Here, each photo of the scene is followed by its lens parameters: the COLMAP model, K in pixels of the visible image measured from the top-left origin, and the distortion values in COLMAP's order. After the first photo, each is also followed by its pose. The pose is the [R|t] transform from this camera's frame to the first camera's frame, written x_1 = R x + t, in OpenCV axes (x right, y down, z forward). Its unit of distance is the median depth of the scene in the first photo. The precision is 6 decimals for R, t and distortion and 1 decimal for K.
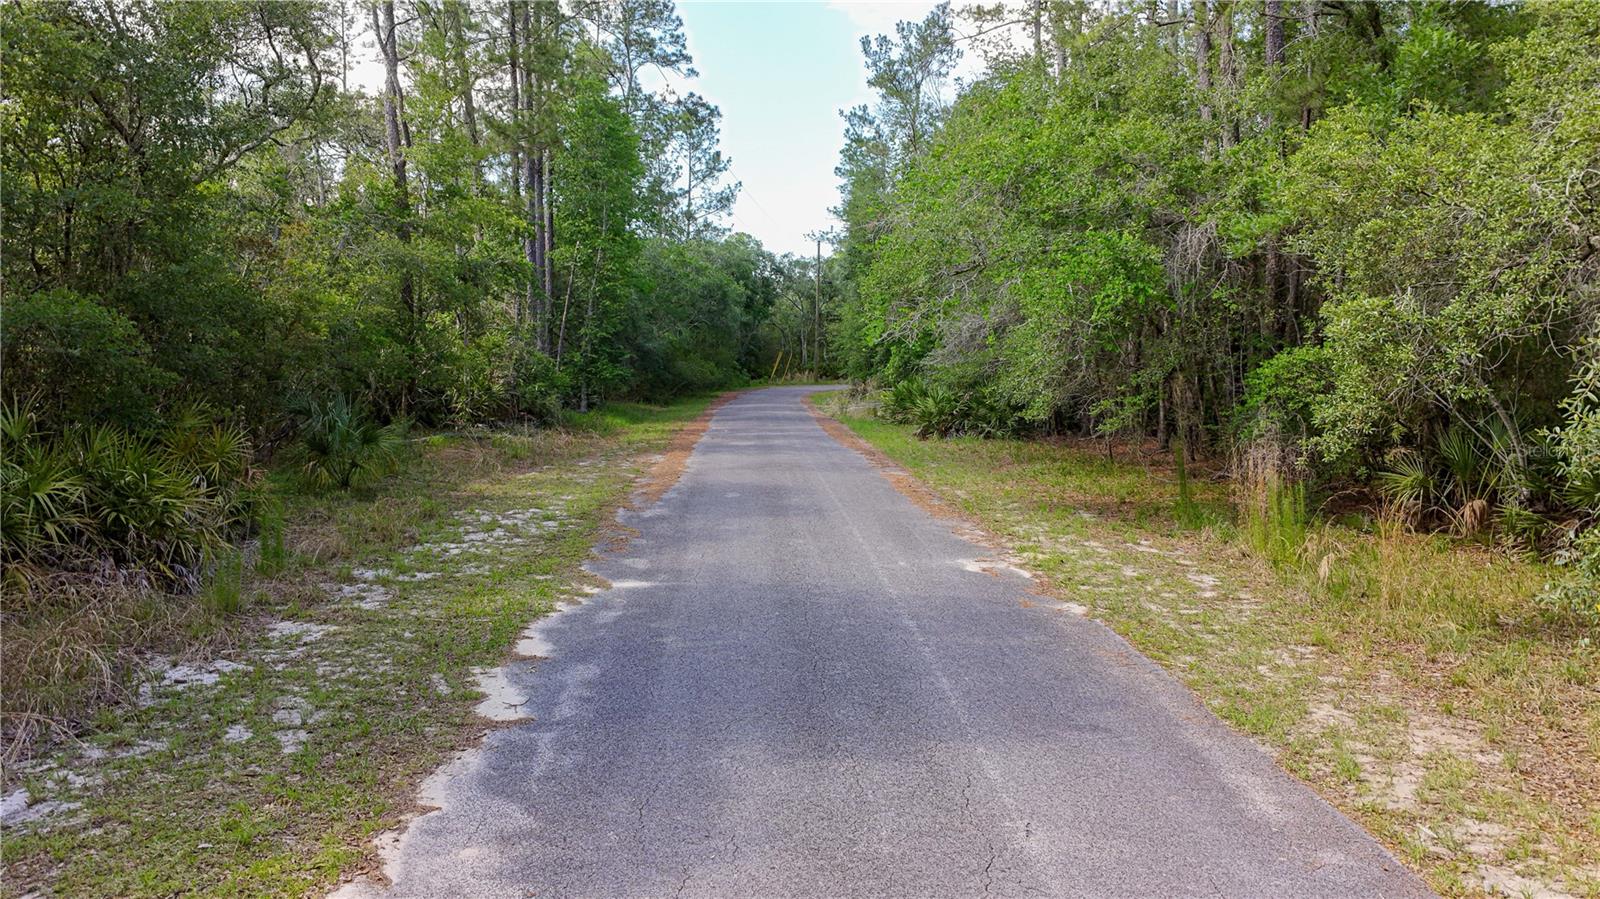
lens RADIAL K [[1186.1, 0, 808.5], [0, 1186.1, 447.2], [0, 0, 1]] dist [-0.027339, -0.010358]
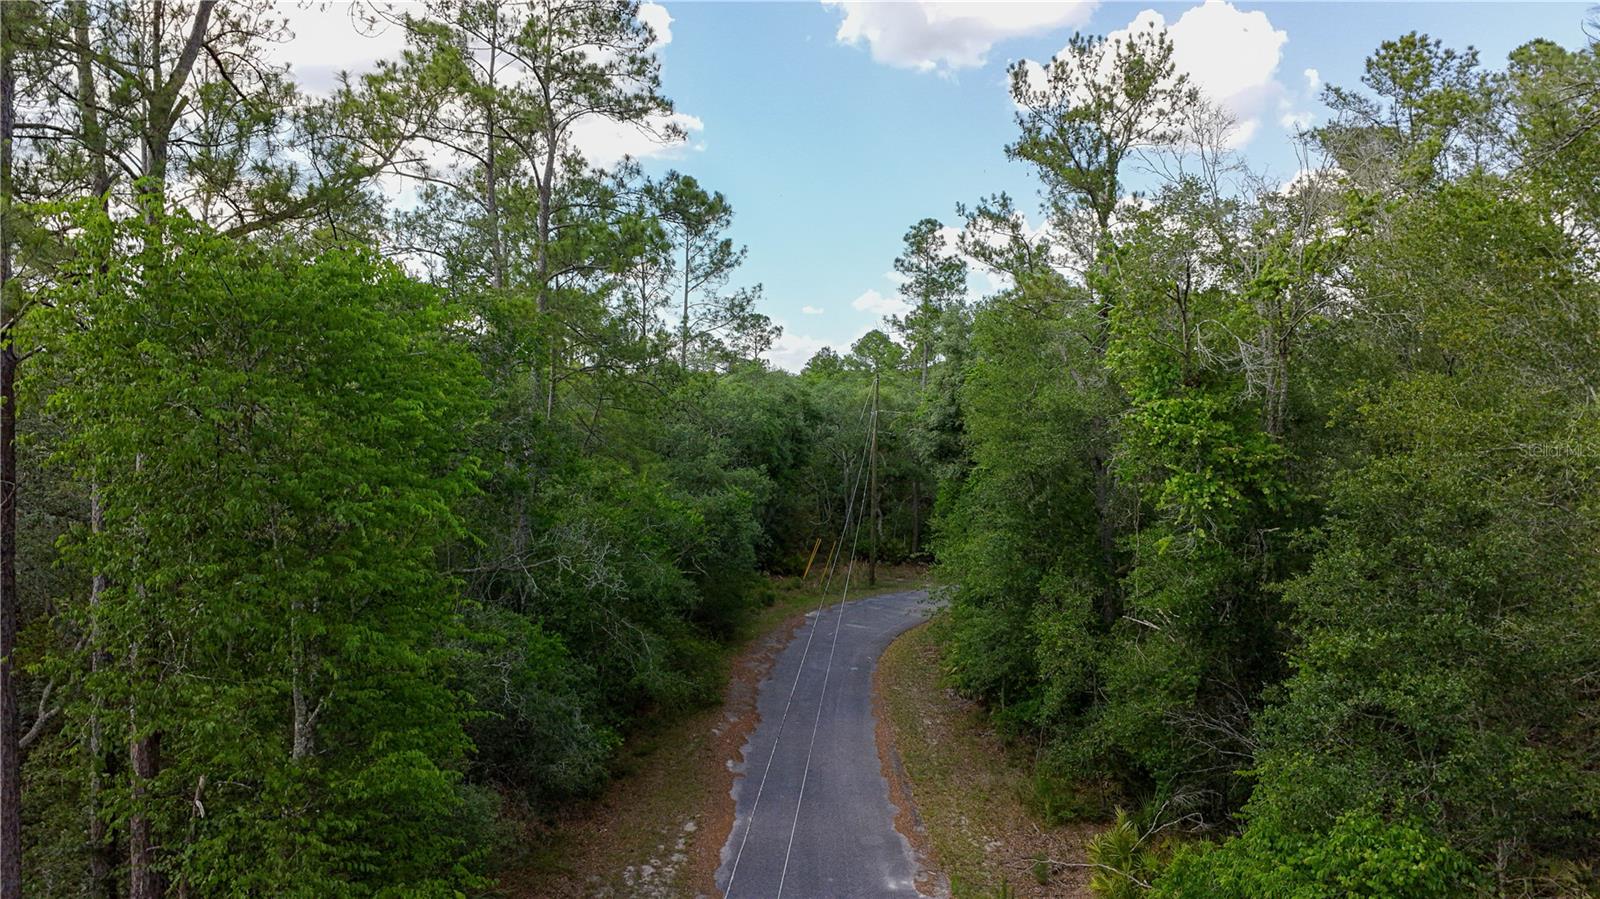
lens RADIAL K [[1186.1, 0, 792.4], [0, 1186.1, 451.8], [0, 0, 1]] dist [-0.027339, -0.010358]
pose [[0.999697, 0.008697, -0.023030, -0.033384], [-0.009418, 0.999464, -0.031360, -0.158546], [0.022745, 0.031567, 0.999243, 0.479574]]
